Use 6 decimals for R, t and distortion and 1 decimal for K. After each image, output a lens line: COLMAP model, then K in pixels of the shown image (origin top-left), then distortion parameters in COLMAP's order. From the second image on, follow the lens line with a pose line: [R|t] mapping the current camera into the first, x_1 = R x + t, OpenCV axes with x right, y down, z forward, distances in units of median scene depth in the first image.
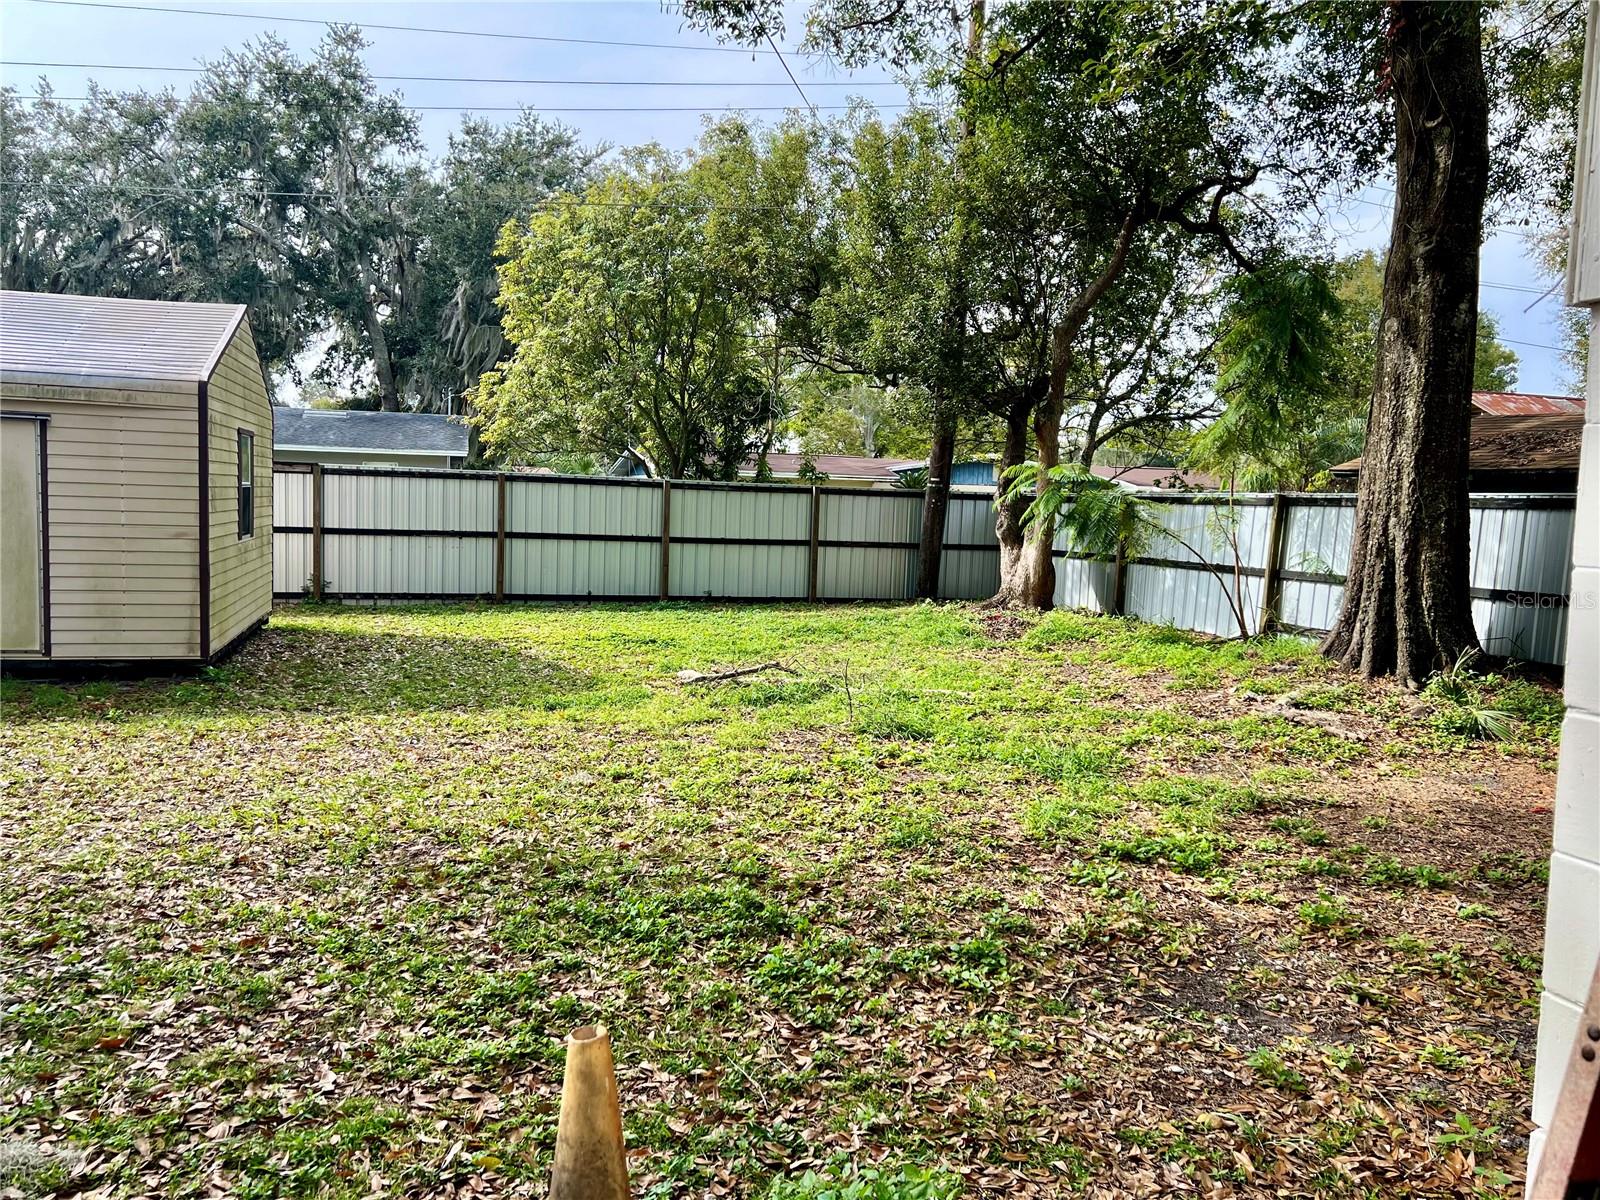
lens RADIAL K [[1153.5, 0, 801.0], [0, 1153.5, 608.3], [0, 0, 1]] dist [0.054414, -0.053937]
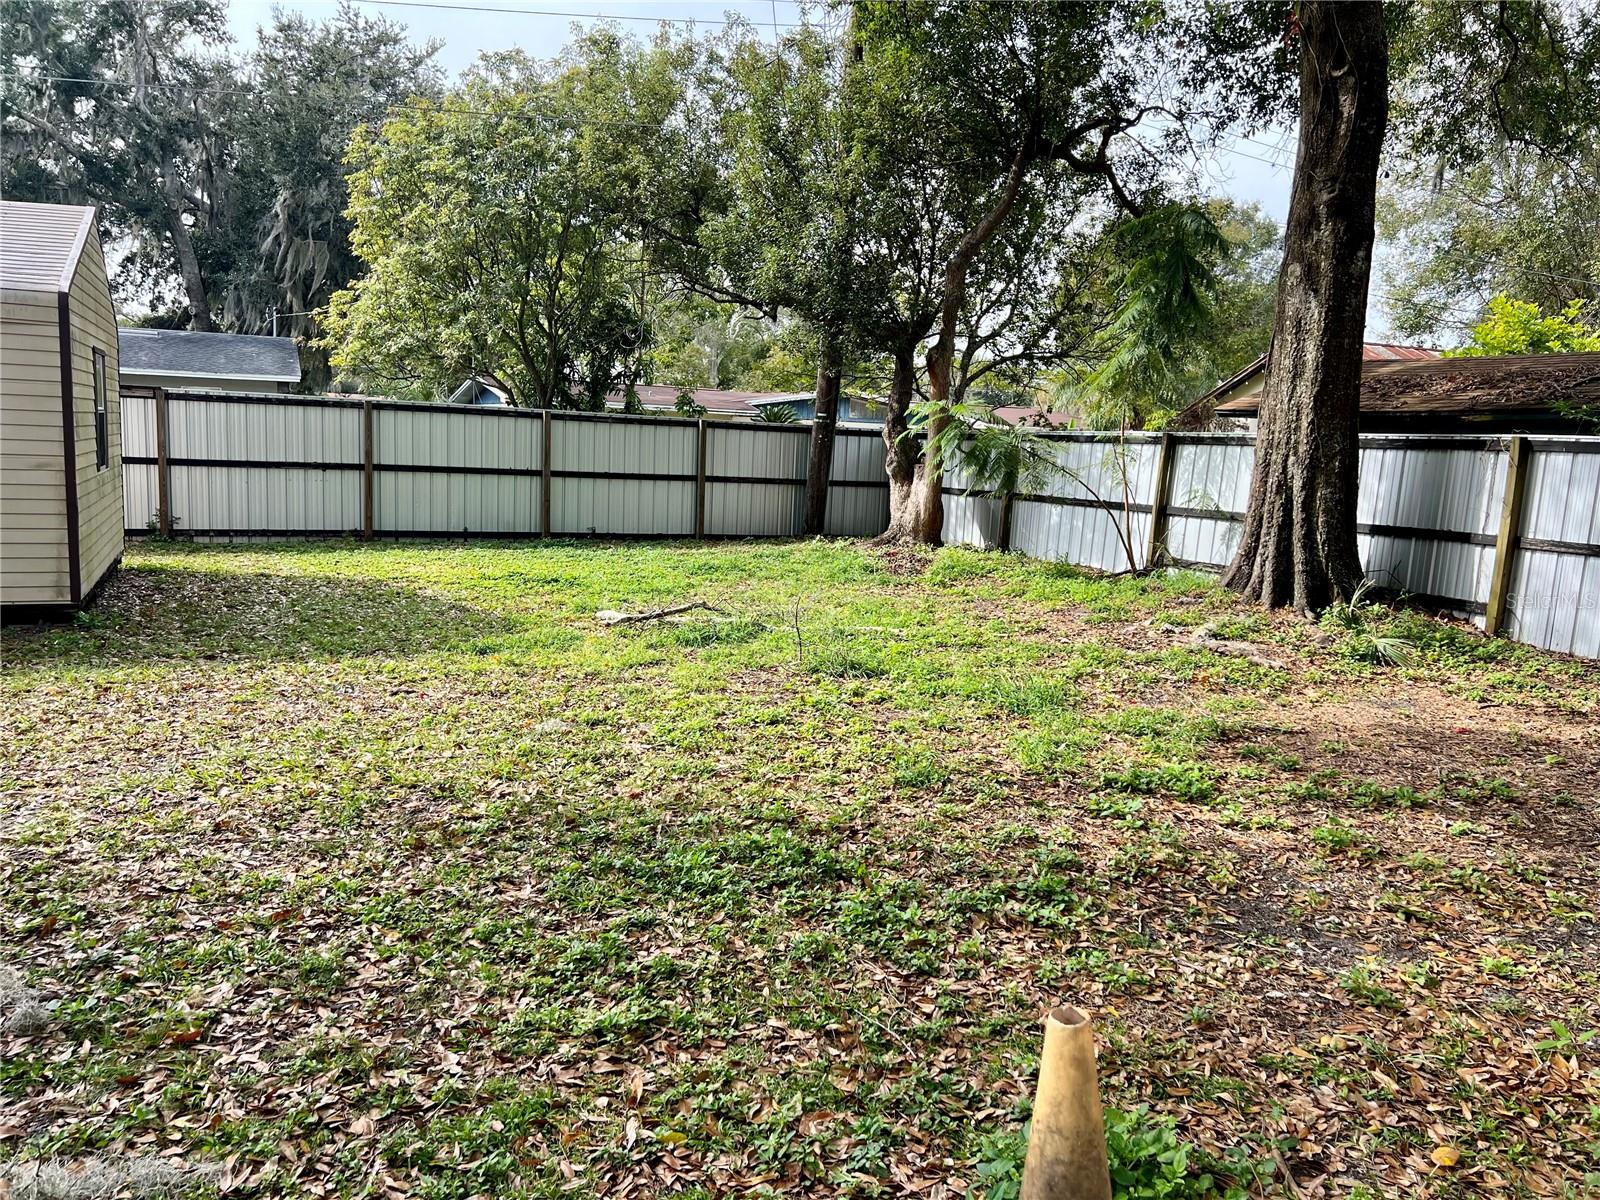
lens RADIAL K [[1153.5, 0, 801.0], [0, 1153.5, 608.3], [0, 0, 1]] dist [0.054414, -0.053937]
pose [[0.989379, -0.011787, 0.144877, -0.124326], [0.003698, 0.998425, 0.055978, -0.002256], [-0.145309, -0.054847, 0.987865, 0.032376]]
